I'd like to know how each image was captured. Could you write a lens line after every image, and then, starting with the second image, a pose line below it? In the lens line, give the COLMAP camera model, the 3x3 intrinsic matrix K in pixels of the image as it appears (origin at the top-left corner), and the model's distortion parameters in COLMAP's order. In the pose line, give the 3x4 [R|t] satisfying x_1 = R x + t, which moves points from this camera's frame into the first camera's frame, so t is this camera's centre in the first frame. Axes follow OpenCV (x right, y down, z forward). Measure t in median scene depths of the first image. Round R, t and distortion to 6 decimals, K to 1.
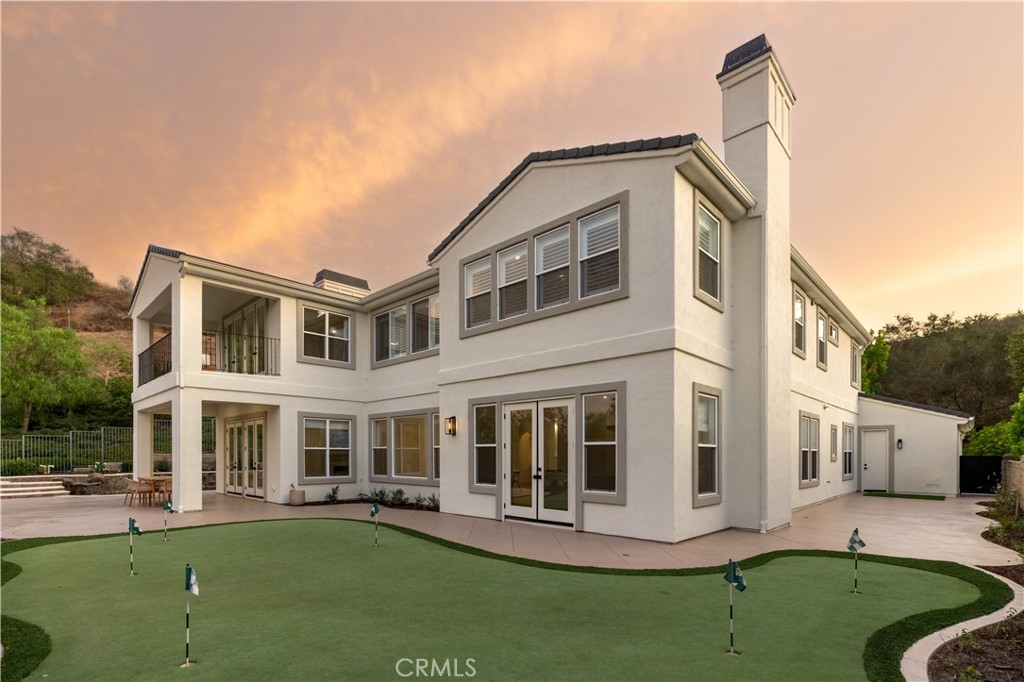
lens RADIAL K [[473.7, 0, 512.0], [0, 473.7, 341.0], [0, 0, 1]] dist [0.000091, 0.000023]
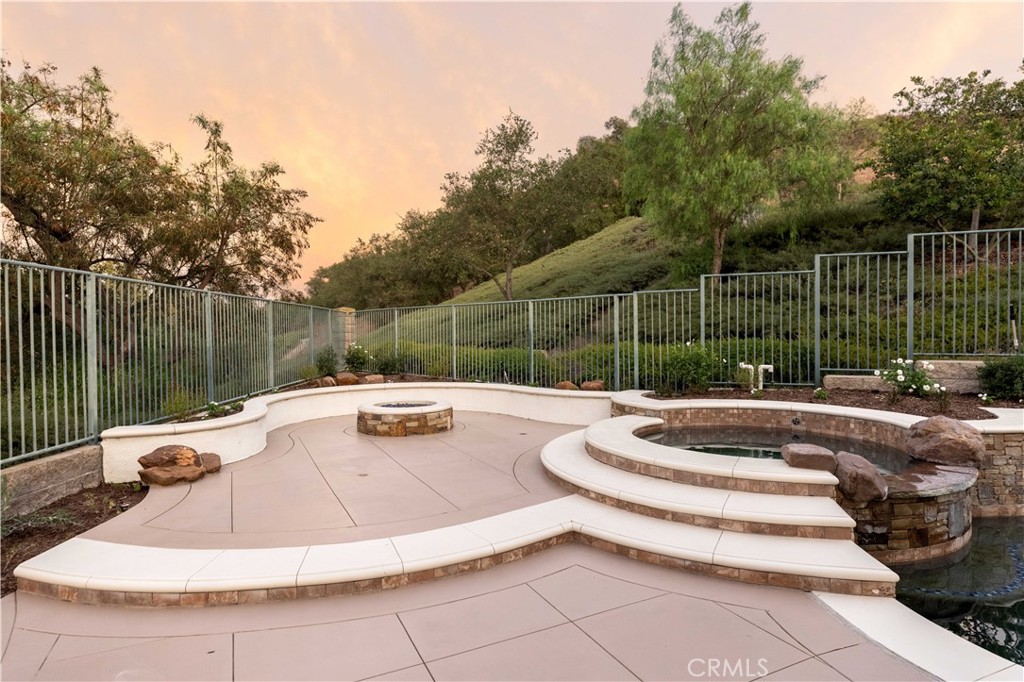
lens RADIAL K [[616.1, 0, 512.0], [0, 616.1, 341.0], [0, 0, 1]] dist [0.000351, 0.000046]
pose [[0.389820, 0.011652, -0.920817, -0.653299], [0.217331, 0.970511, 0.104286, 0.165514], [0.894879, -0.240774, 0.375793, 0.690582]]
